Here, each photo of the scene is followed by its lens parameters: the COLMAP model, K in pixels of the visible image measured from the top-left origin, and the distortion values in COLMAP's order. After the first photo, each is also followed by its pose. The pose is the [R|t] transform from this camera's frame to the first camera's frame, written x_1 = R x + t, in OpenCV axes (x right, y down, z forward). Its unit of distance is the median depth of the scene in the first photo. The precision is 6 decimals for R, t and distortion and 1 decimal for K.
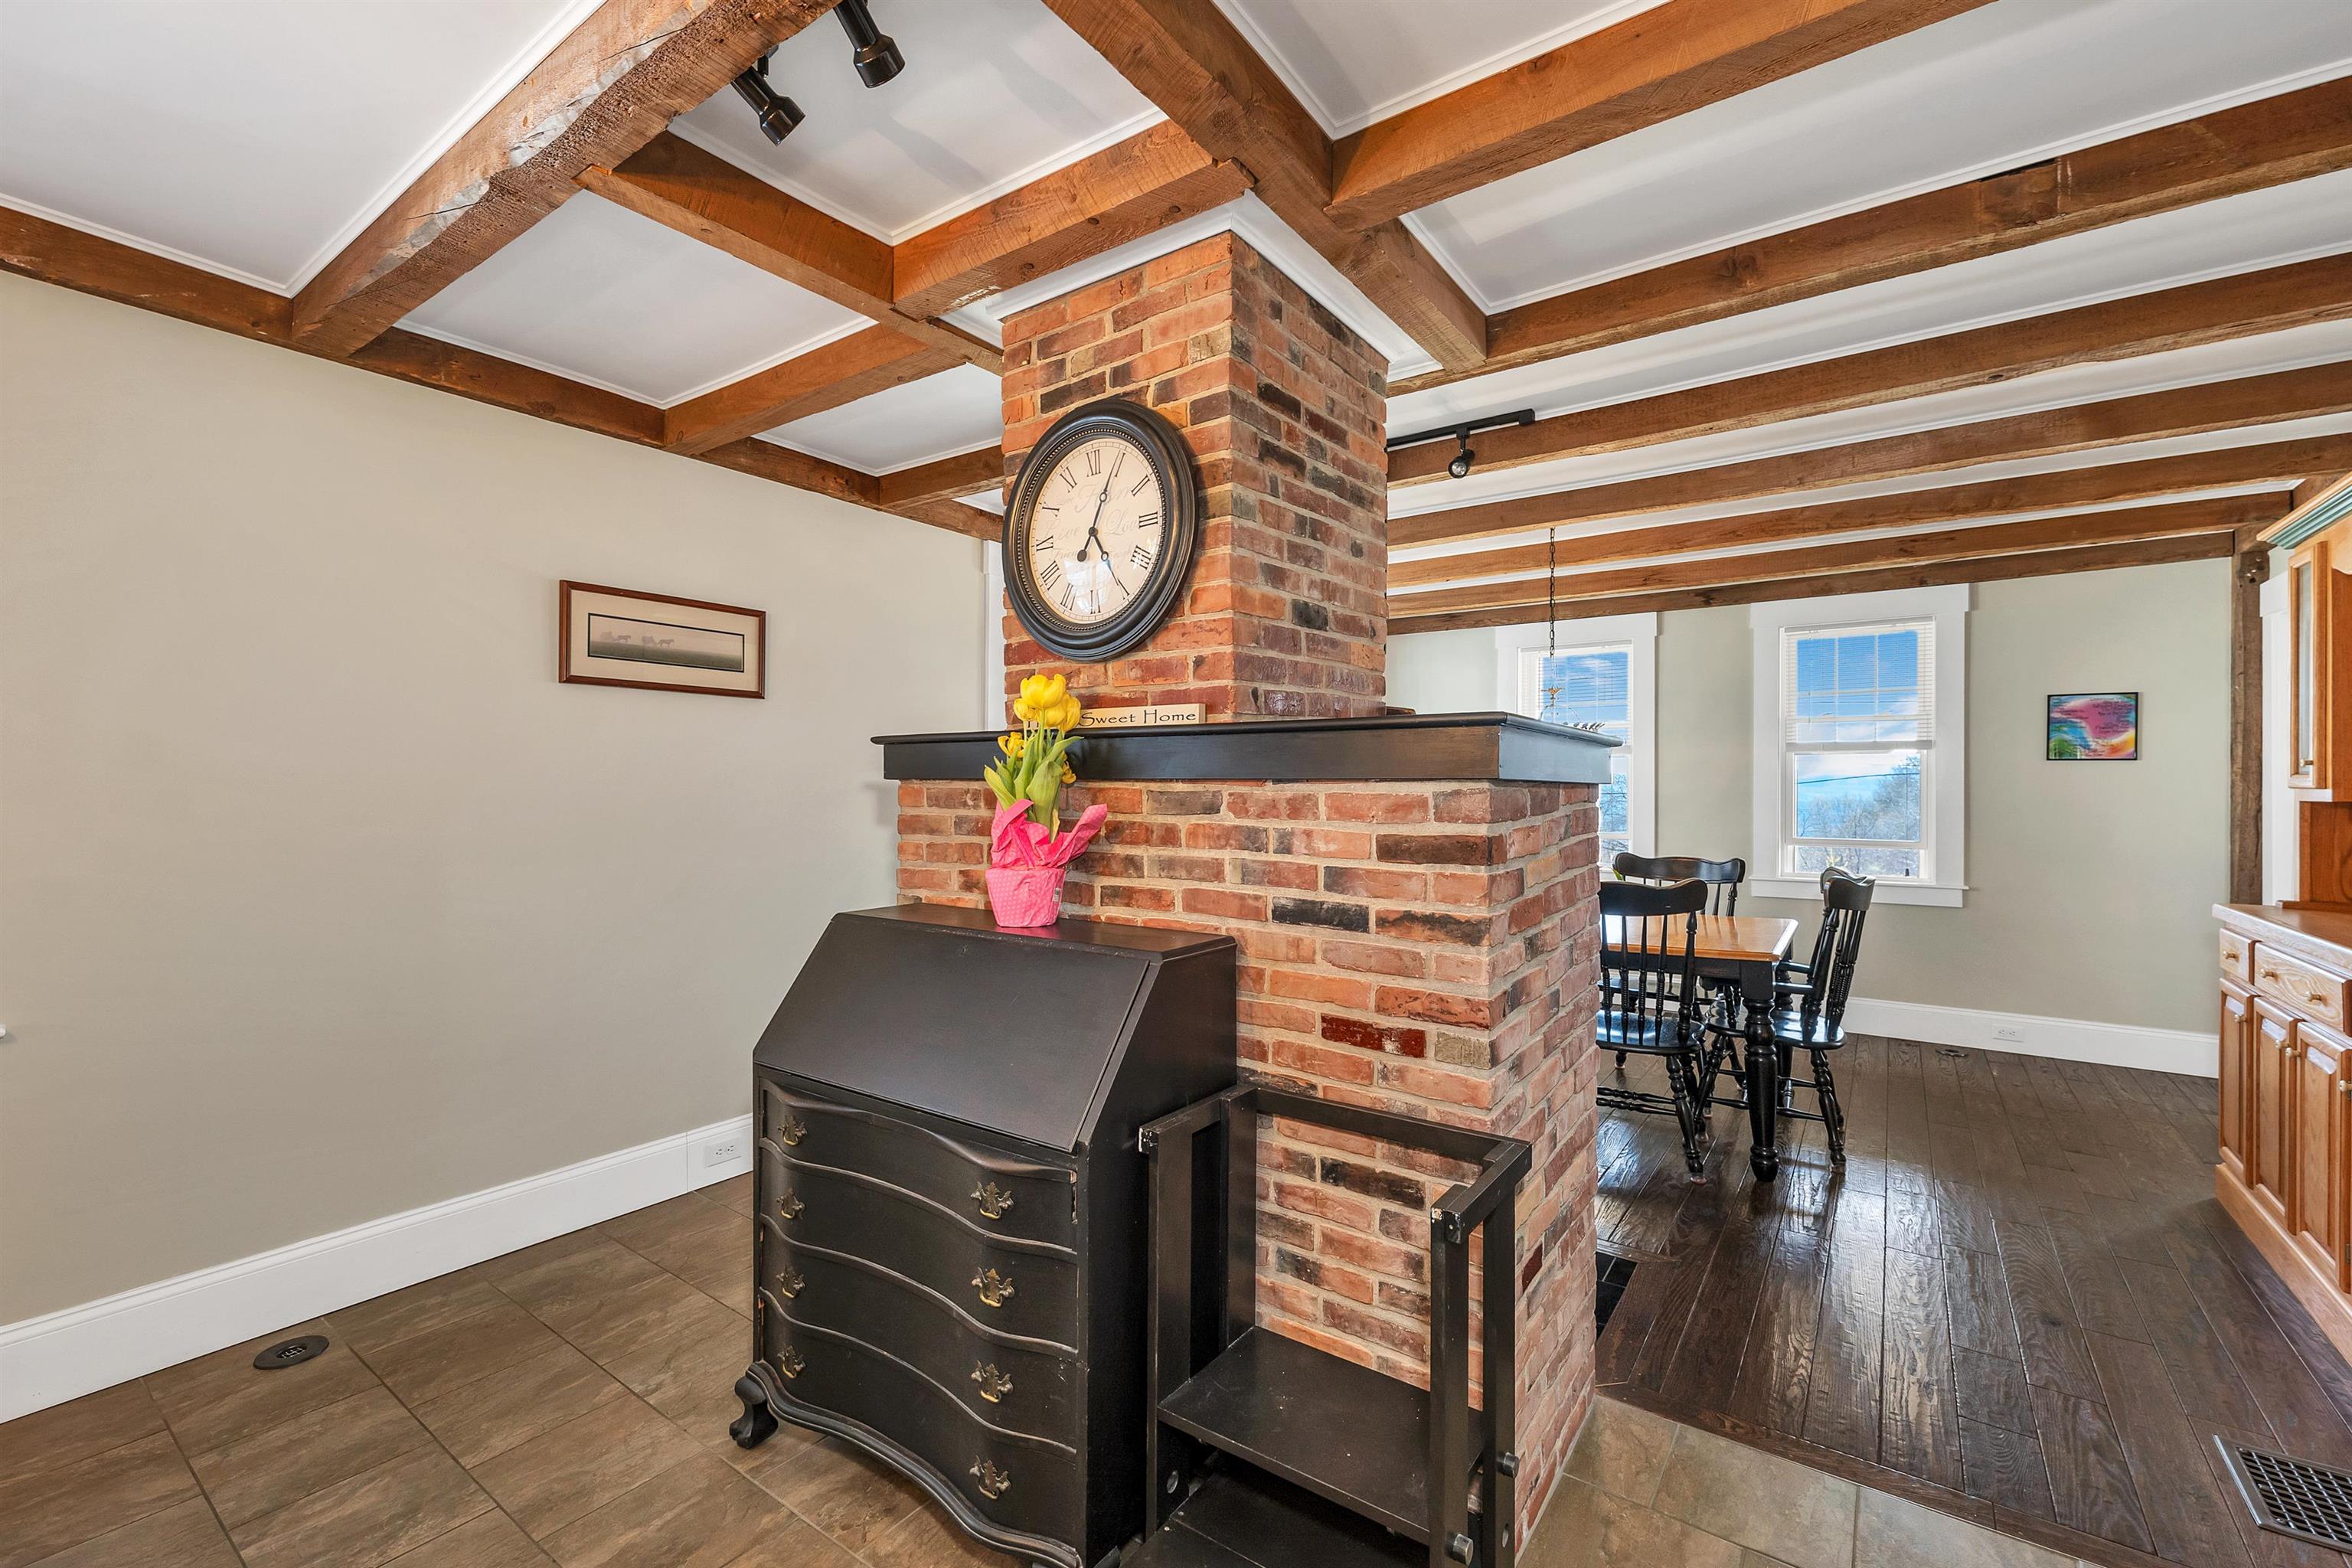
lens RADIAL K [[1000.3, 0, 1176.0], [0, 1000.3, 784.0], [0, 0, 1]] dist [0.001412, -0.000147]
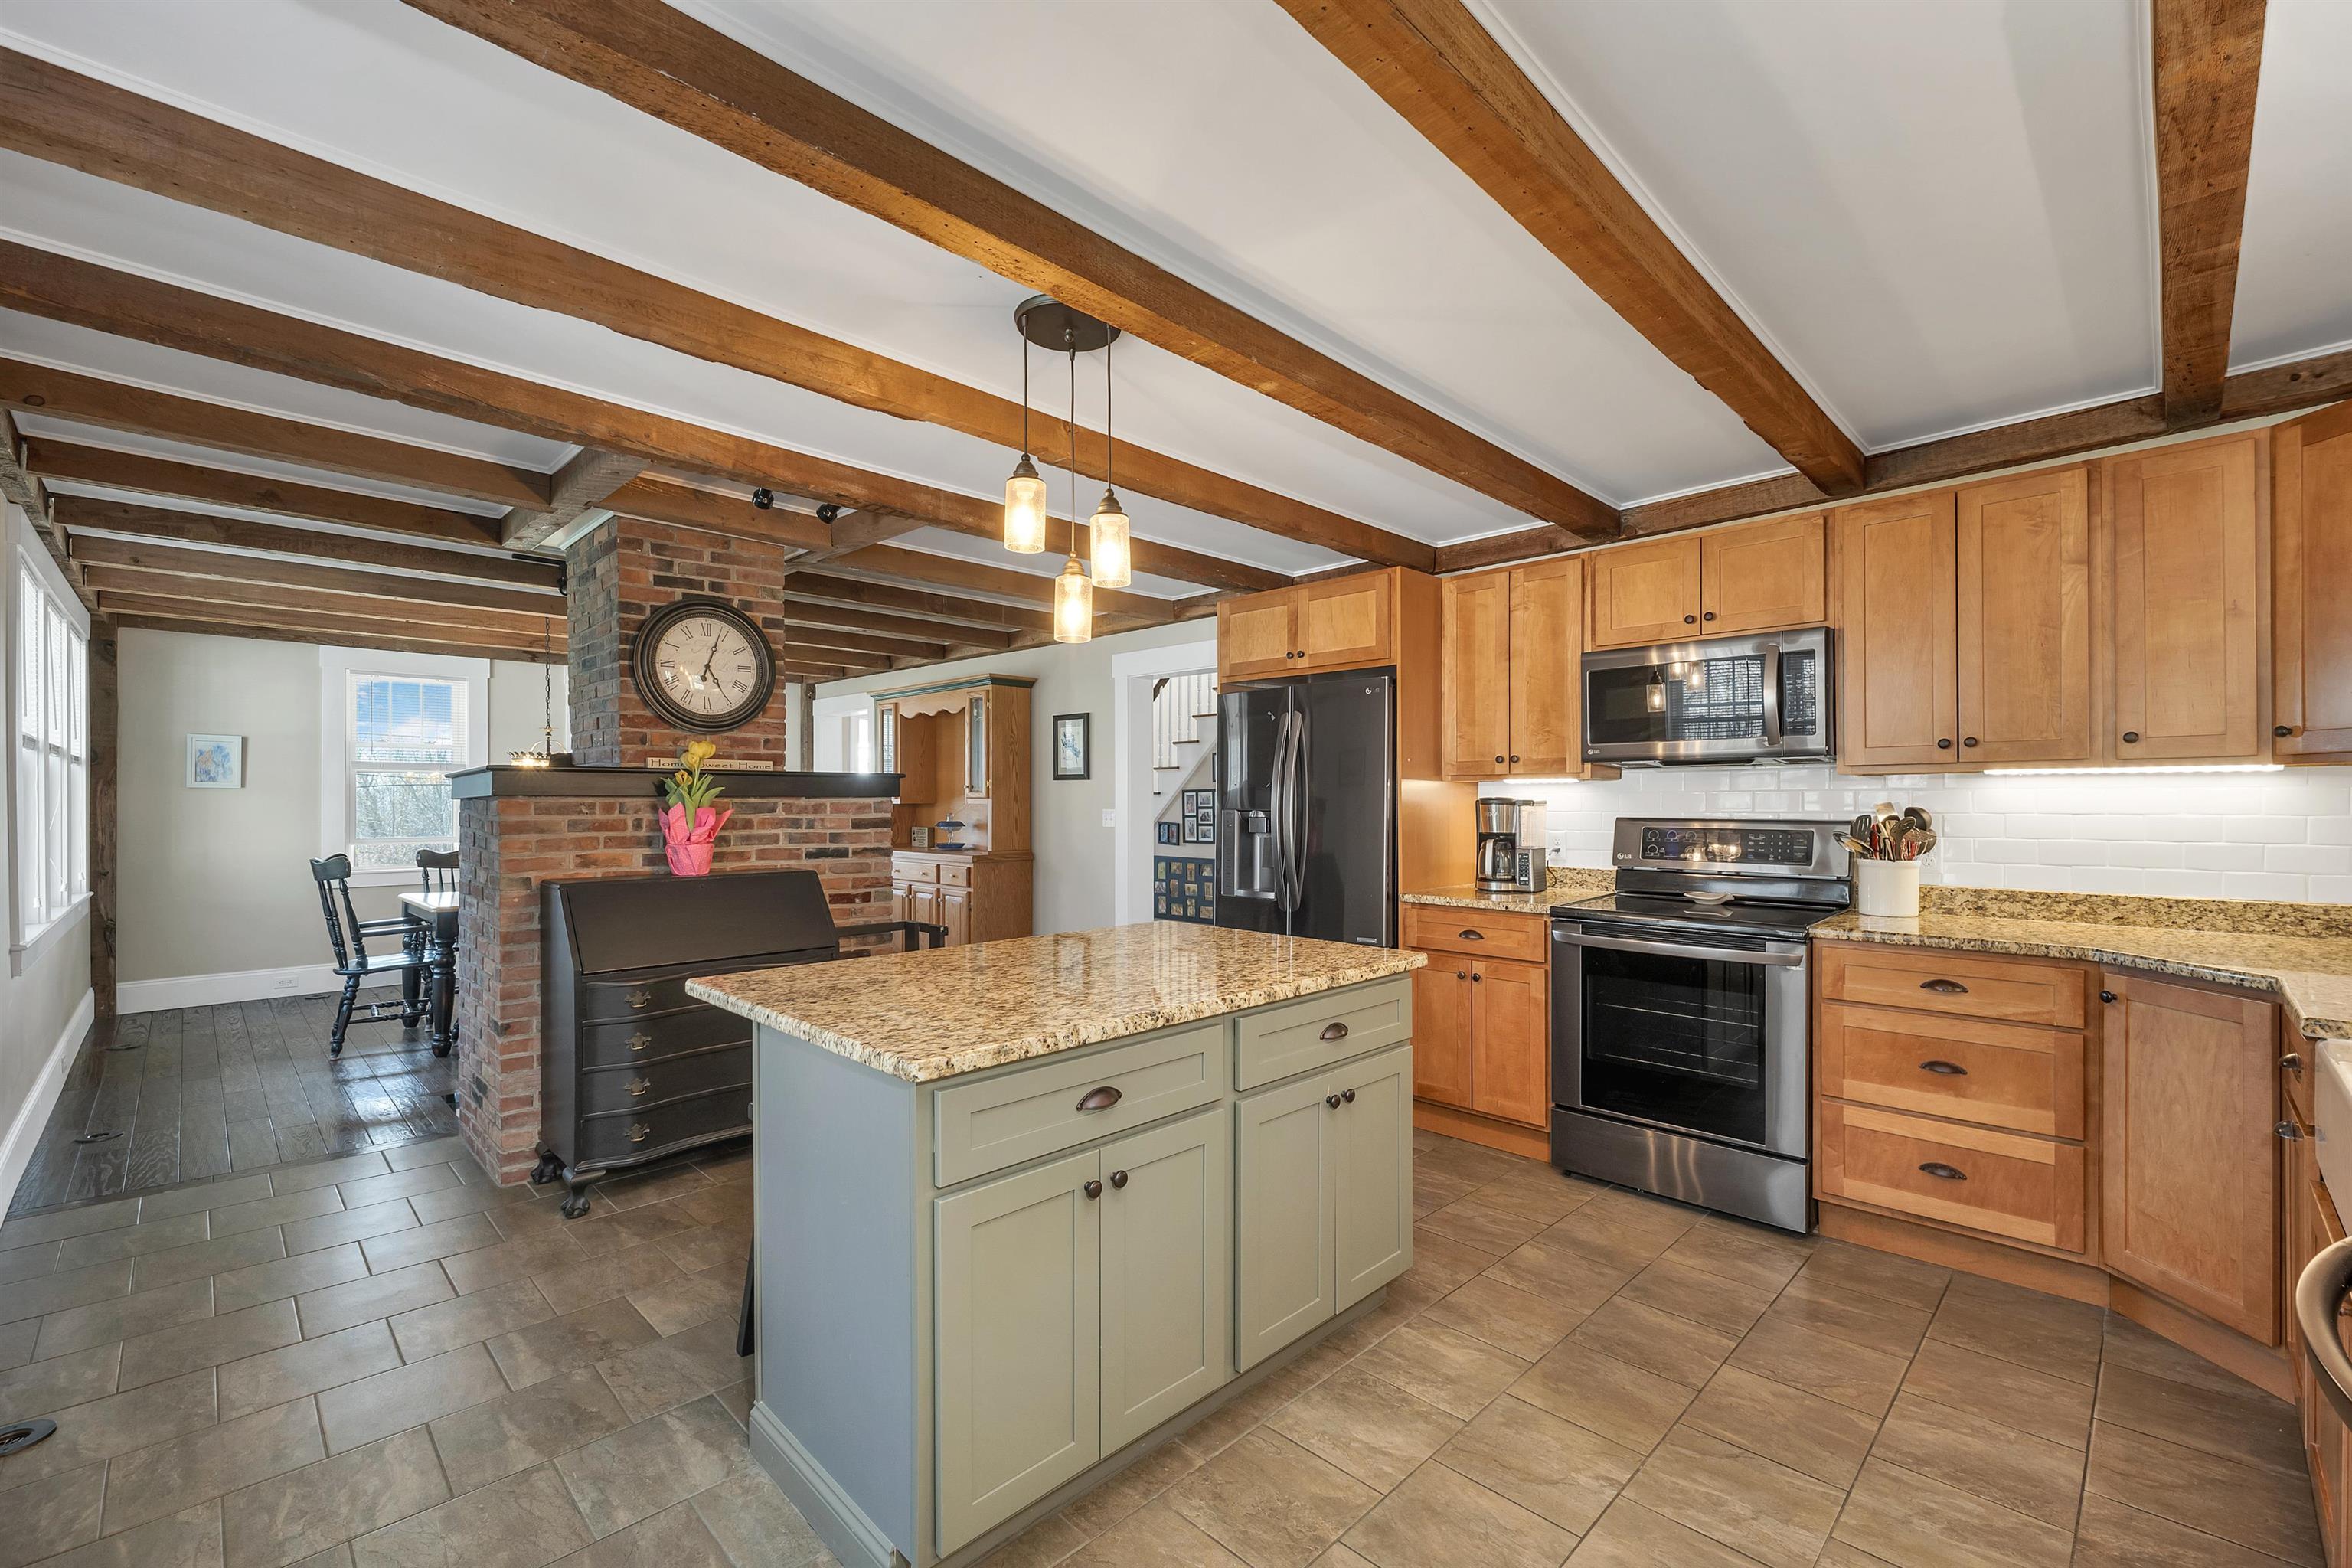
lens RADIAL K [[1001.7, 0, 1184.1], [0, 1001.7, 804.1], [0, 0, 1]] dist [0.002714, -0.000343]
pose [[0.162298, -0.009208, 0.986699, -1.842462], [-0.001349, 0.999953, 0.009554, -0.009706], [-0.986741, -0.002882, 0.162278, -0.206742]]
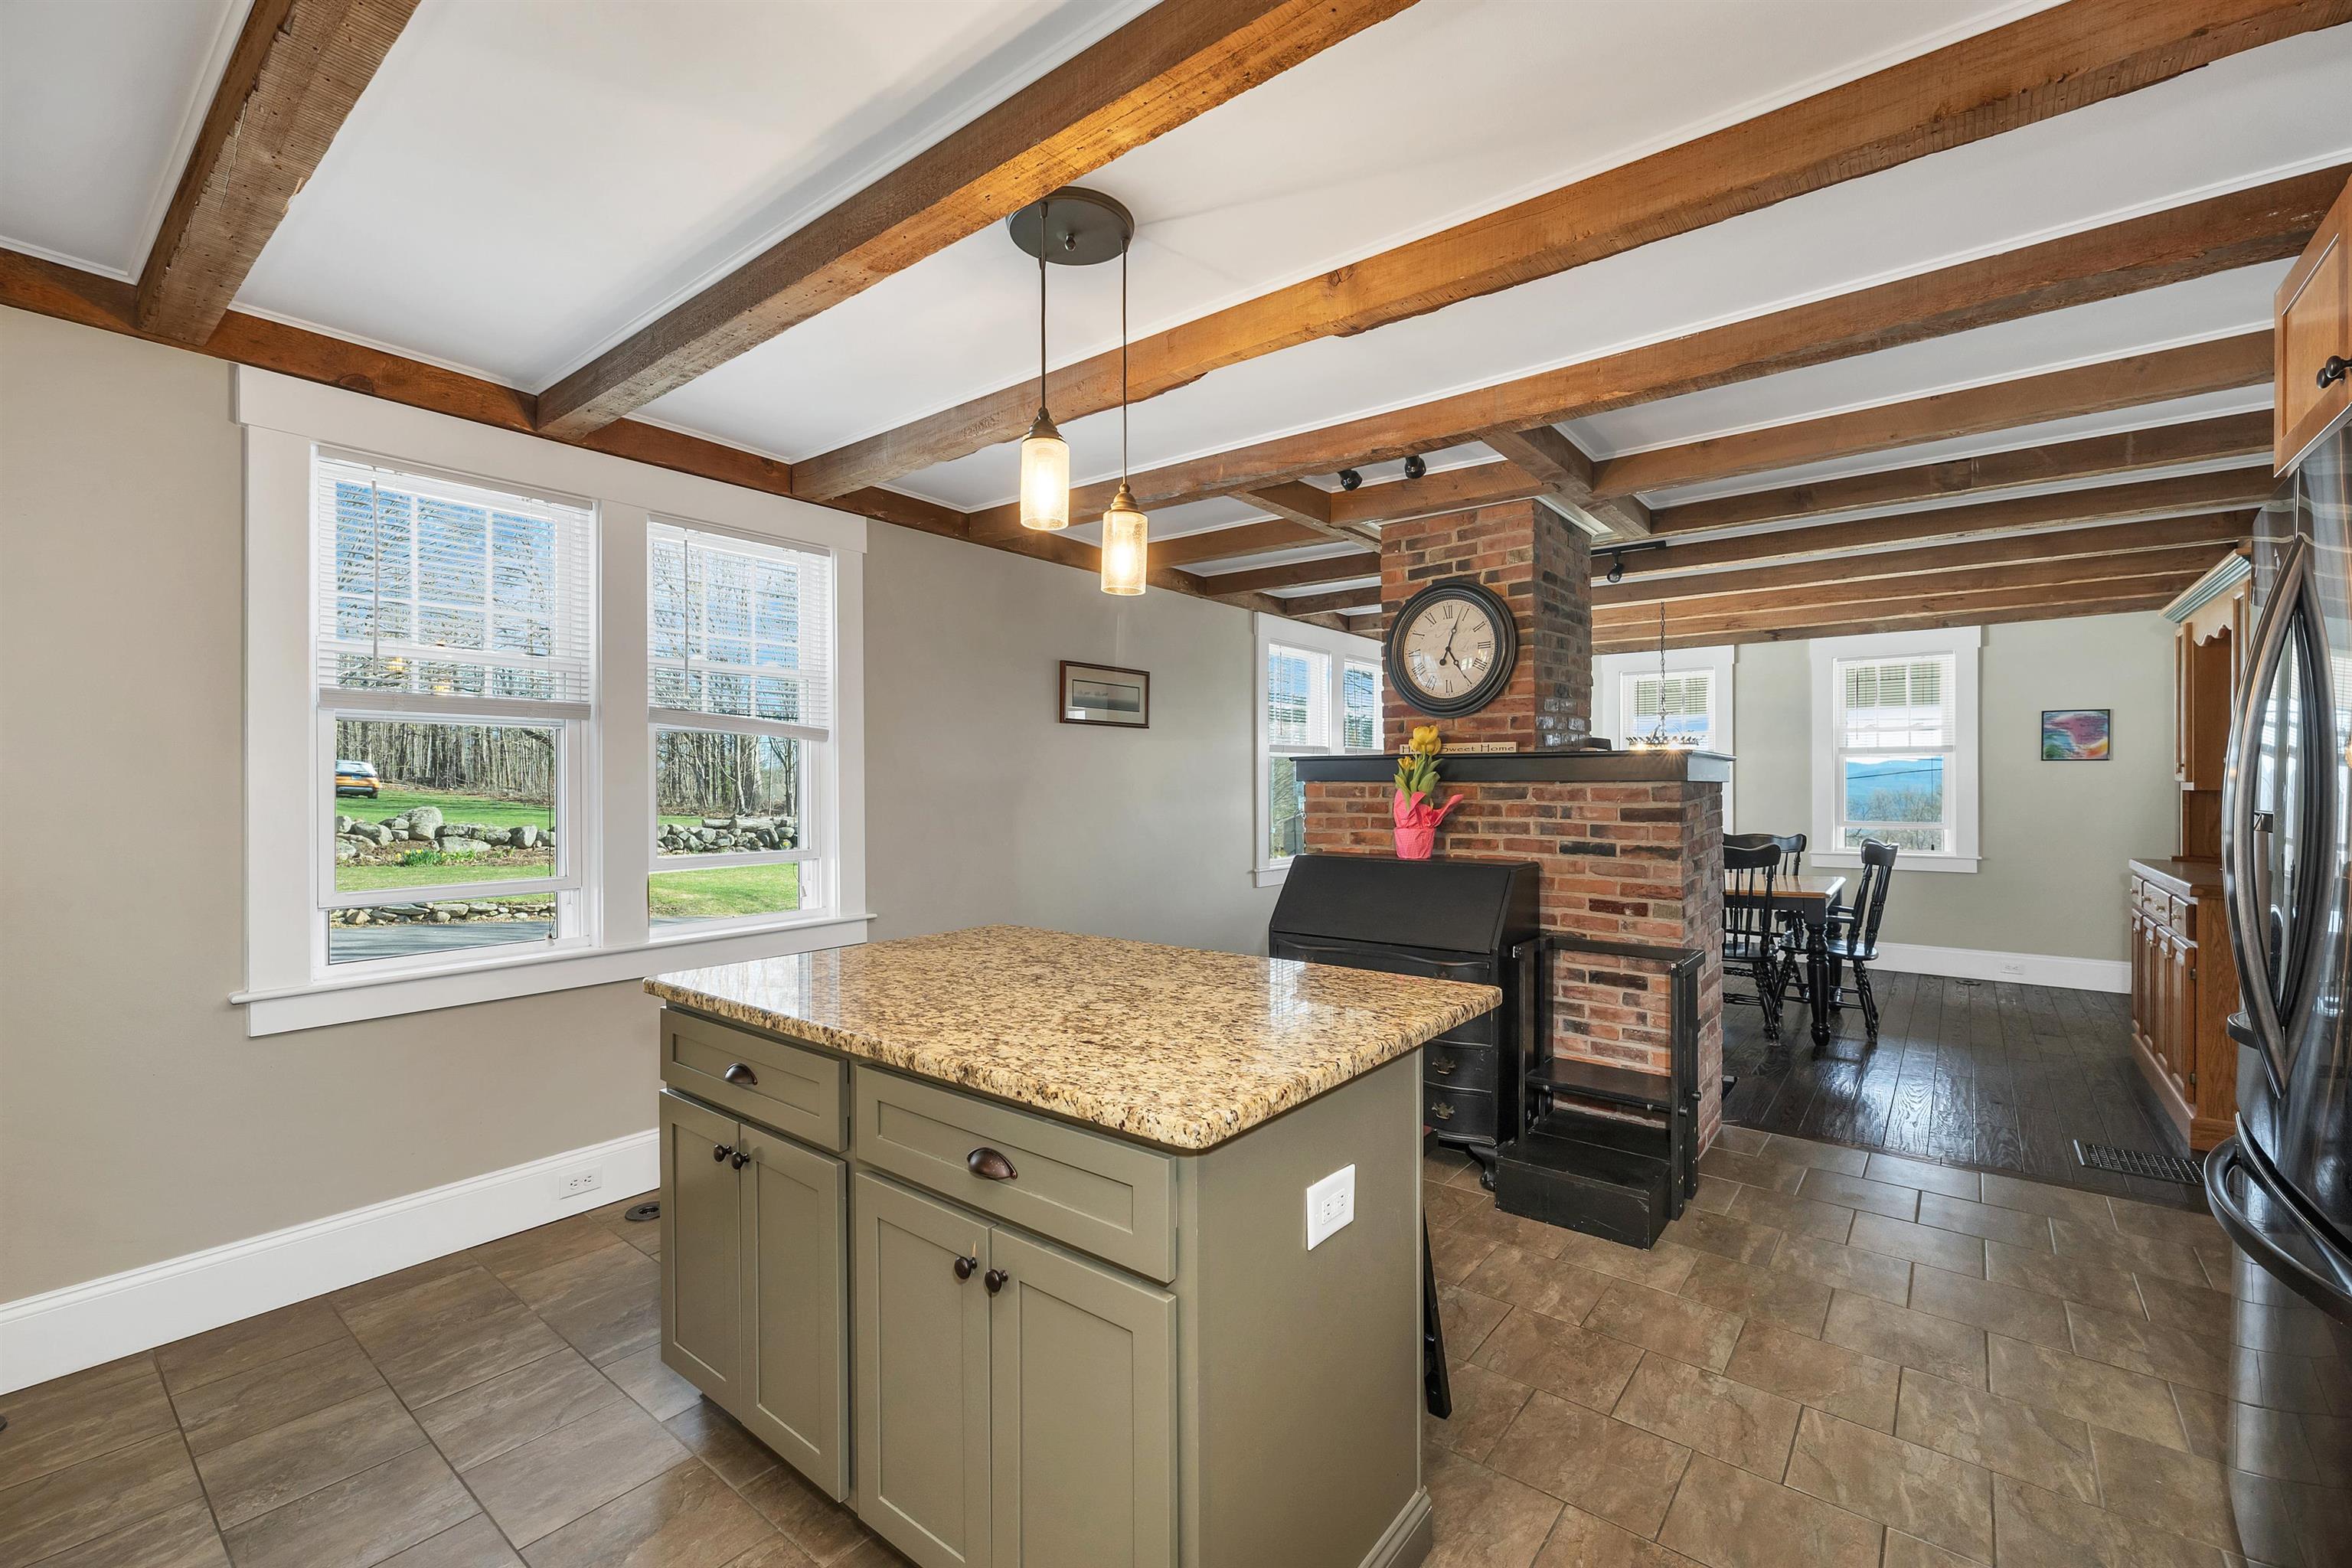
lens RADIAL K [[990.3, 0, 1176.0], [0, 990.3, 784.0], [0, 0, 1]] dist [-0.000022, 0.000011]
pose [[0.998792, -0.005344, -0.048847, -0.509518], [0.005498, 0.999980, 0.003022, -0.007847], [0.048830, -0.003287, 0.998802, -0.889623]]
